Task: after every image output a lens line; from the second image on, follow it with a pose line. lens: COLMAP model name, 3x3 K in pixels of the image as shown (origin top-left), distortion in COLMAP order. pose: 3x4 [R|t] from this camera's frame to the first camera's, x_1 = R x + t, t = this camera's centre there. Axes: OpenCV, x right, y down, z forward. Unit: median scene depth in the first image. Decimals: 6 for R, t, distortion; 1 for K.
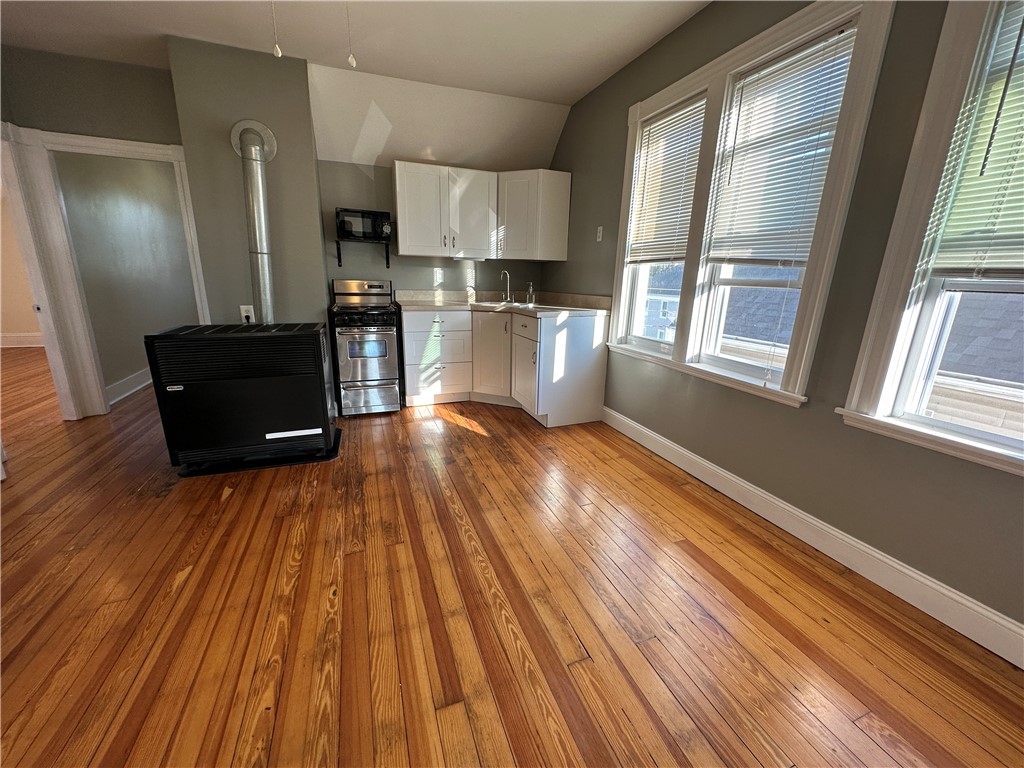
lens RADIAL K [[408.6, 0, 512.8], [0, 408.6, 382.8], [0, 0, 1]] dist [-0.002353, -0.000025]
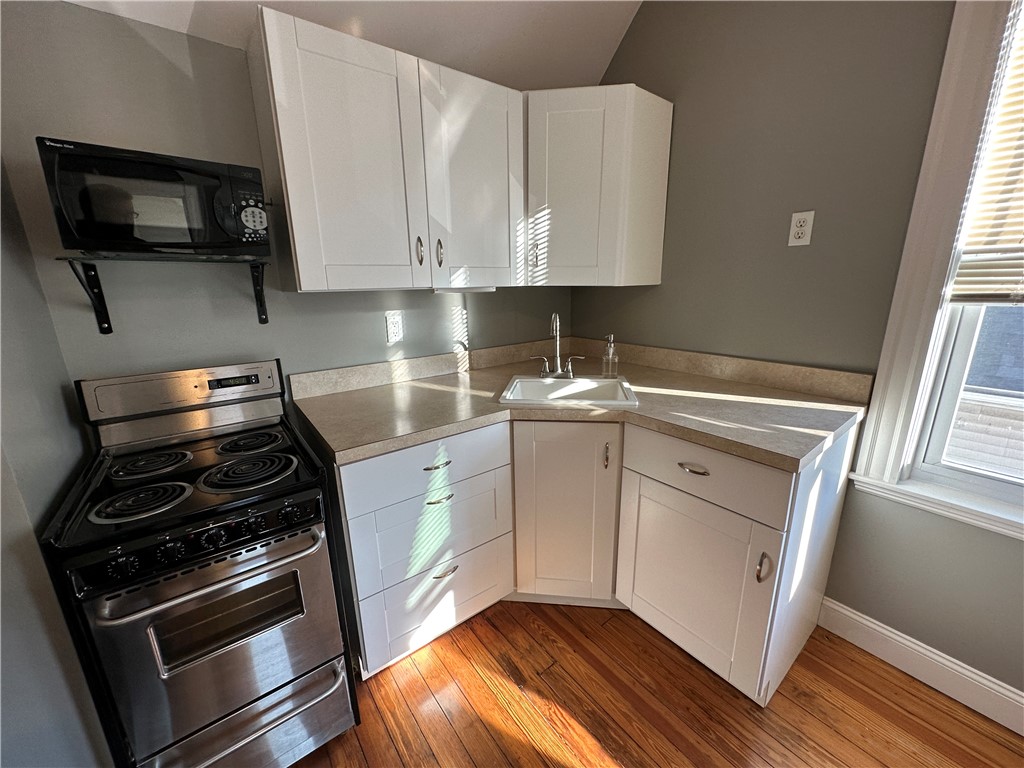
lens RADIAL K [[408.6, 0, 514.6], [0, 408.6, 384.9], [0, 0, 1]] dist [-0.002353, -0.000025]
pose [[0.956261, -0.107593, 0.272009, -0.247096], [0.108871, 0.994001, 0.010436, -0.260447], [-0.271500, 0.019635, 0.962238, 0.732070]]
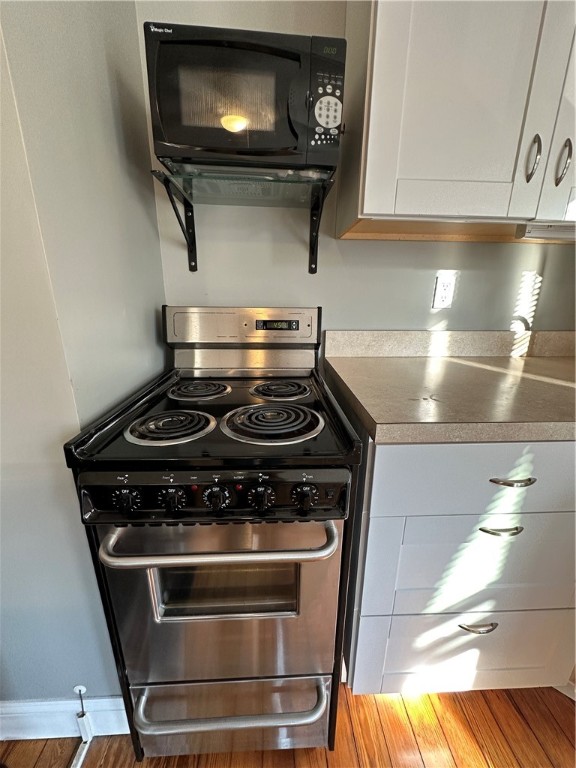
lens RADIAL K [[306.4, 0, 285.1], [0, 306.4, 386.0], [0, 0, 1]] dist [-0.002353, -0.000025]
pose [[0.948855, 0.074370, -0.306828, -0.305911], [-0.066713, 0.997145, 0.035386, -0.240050], [0.308583, -0.013106, 0.951107, 0.936584]]
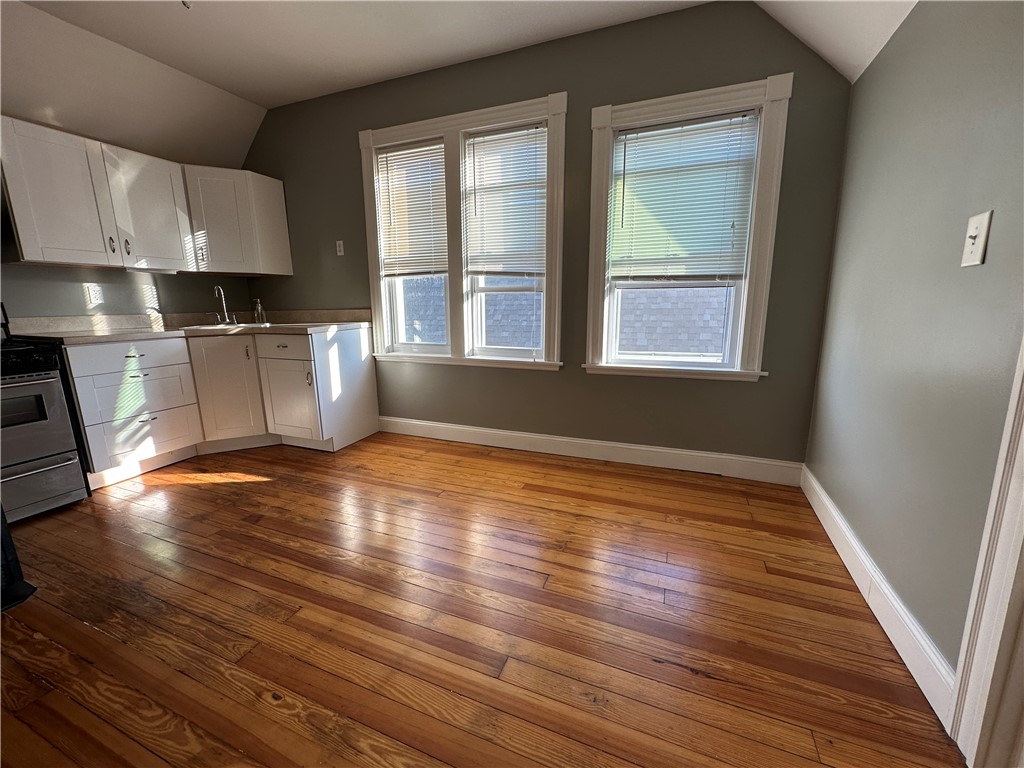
lens RADIAL K [[408.6, 0, 514.7], [0, 408.6, 381.6], [0, 0, 1]] dist [-0.002353, -0.000025]
pose [[0.675271, -0.171887, 0.717262, -0.298896], [0.210655, 0.976905, 0.035787, 0.008673], [-0.706848, 0.126929, 0.695884, 0.052117]]
